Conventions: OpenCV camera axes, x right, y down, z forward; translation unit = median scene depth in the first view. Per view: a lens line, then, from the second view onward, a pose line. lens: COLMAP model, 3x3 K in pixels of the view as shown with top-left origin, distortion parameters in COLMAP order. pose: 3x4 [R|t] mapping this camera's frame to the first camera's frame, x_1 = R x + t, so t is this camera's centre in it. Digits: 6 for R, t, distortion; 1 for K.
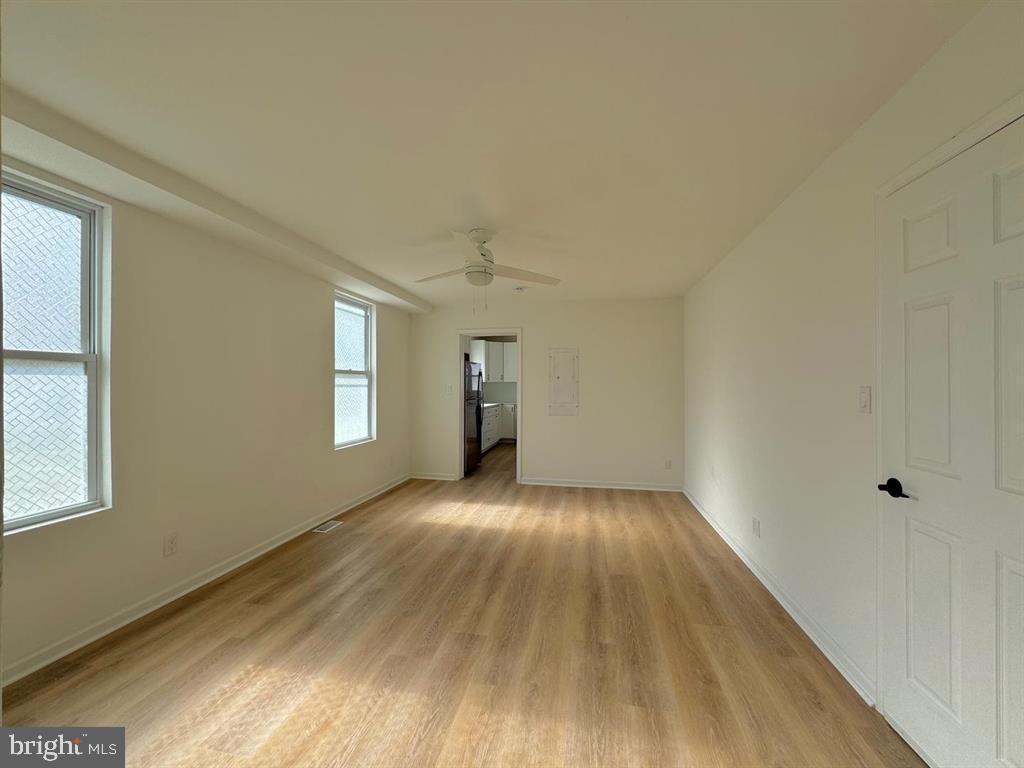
lens RADIAL K [[406.9, 0, 512.0], [0, 406.9, 384.0], [0, 0, 1]] dist [-0.002345, -0.000176]
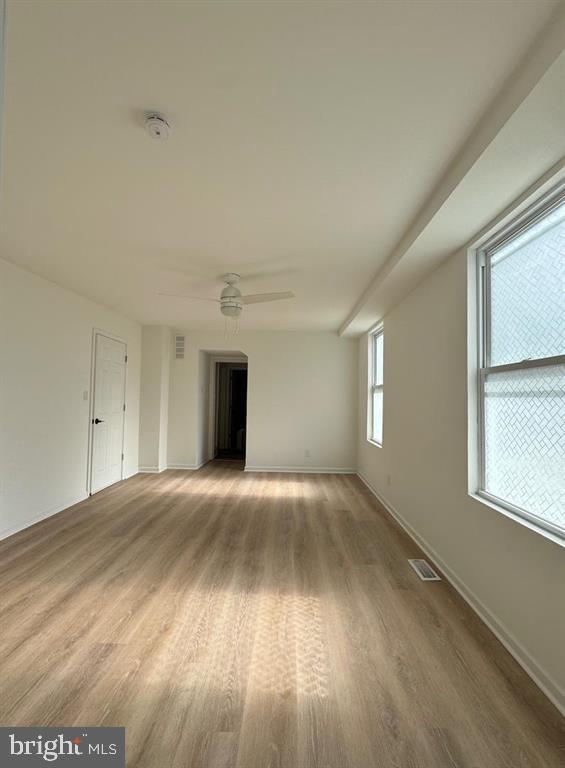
lens RADIAL K [[333.2, 0, 282.5], [0, 333.2, 384.0], [0, 0, 1]] dist [0.000178, -0.000105]
pose [[-0.988501, -0.025024, -0.149128, -0.075904], [-0.018156, 0.998718, -0.047243, 0.021767], [0.150119, -0.043992, -0.987689, 1.840432]]
